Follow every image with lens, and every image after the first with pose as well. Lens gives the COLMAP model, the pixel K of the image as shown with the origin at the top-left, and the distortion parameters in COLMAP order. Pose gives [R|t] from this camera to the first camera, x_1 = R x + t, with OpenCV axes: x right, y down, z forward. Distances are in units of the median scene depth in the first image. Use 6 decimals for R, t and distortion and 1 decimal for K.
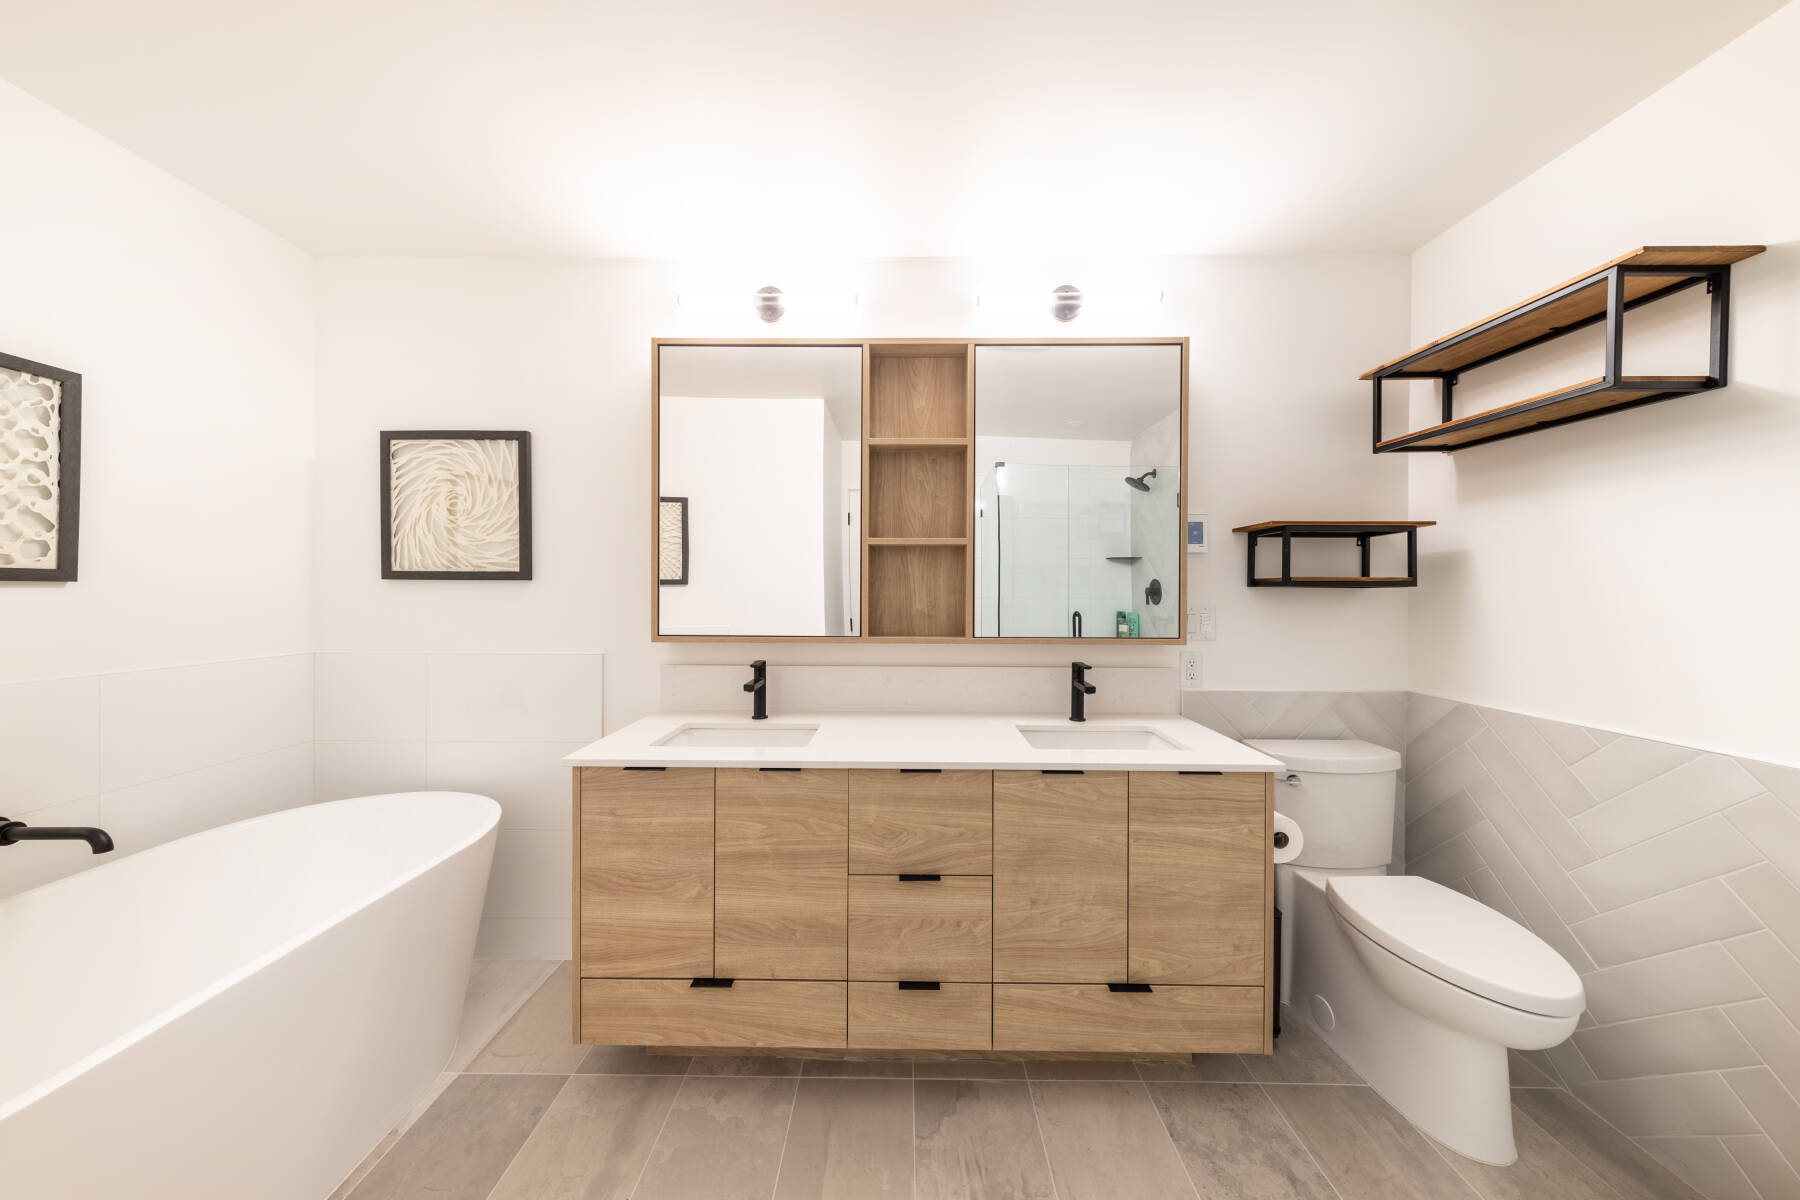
lens RADIAL K [[562.6, 0, 898.3], [0, 562.6, 594.3], [0, 0, 1]] dist [0.007806, -0.001817]
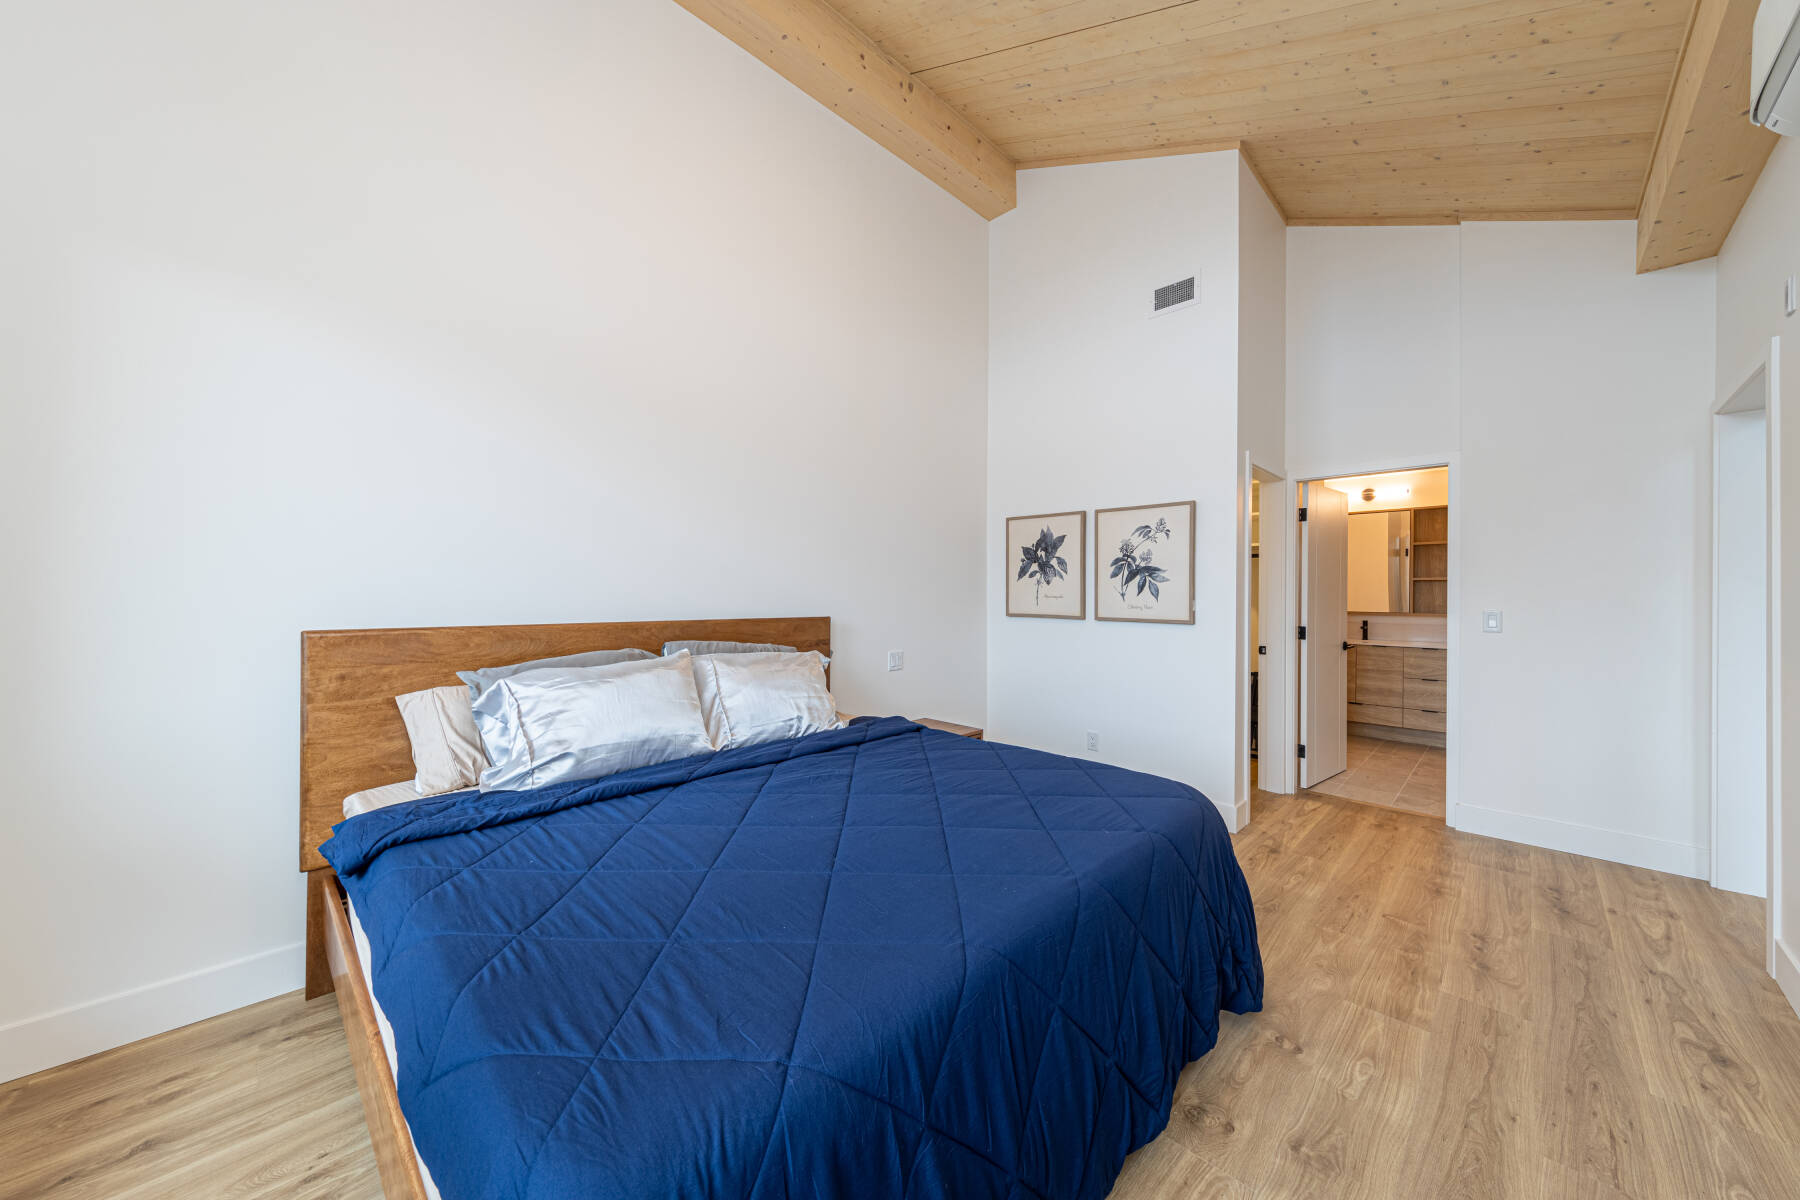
lens RADIAL K [[640.0, 0, 900.7], [0, 640.0, 594.4], [0, 0, 1]] dist [0.002649, -0.000163]
pose [[0.726282, -0.002289, -0.687393, 0.317574], [-0.005697, 0.999940, -0.009349, 0.033230], [0.687373, 0.010706, 0.726225, -3.368735]]
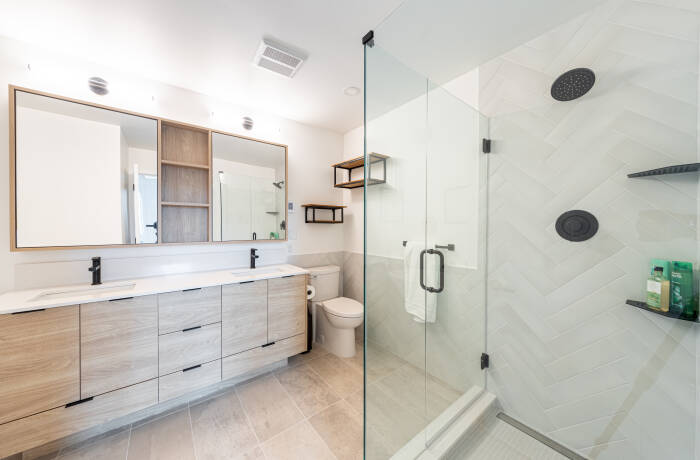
lens RADIAL K [[239.0, 0, 350.0], [0, 239.0, 230.0], [0, 0, 1]] dist [-0.001242, -0.000156]
pose [[0.780130, -0.011804, 0.625506, -0.069266], [0.002420, 0.999871, 0.015851, 0.006280], [-0.625612, -0.010852, 0.780058, -0.314262]]
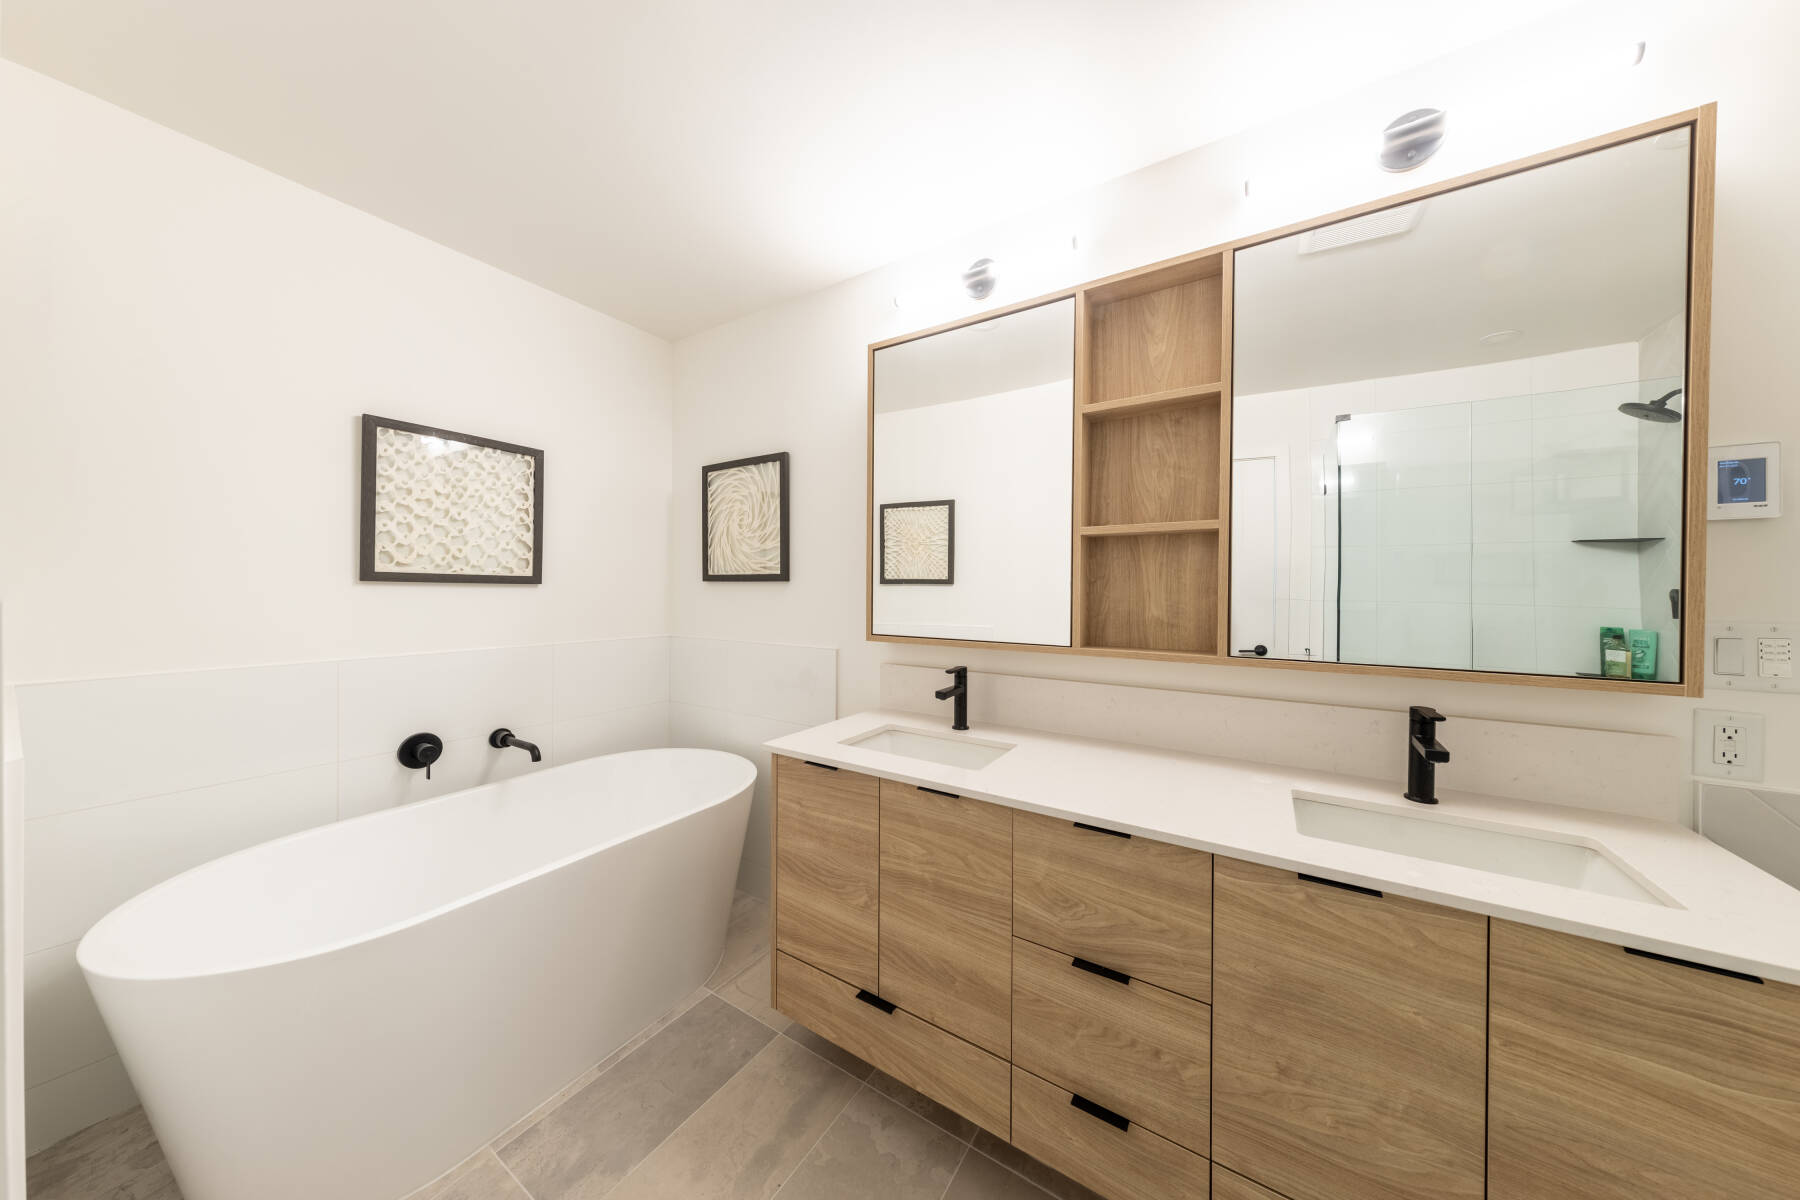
lens RADIAL K [[562.6, 0, 898.3], [0, 562.6, 594.3], [0, 0, 1]] dist [0.007806, -0.001817]
pose [[0.847801, 0.005623, -0.530285, 0.172925], [-0.005201, 0.999984, 0.002288, -0.002713], [0.530289, 0.000819, 0.847816, 0.176335]]
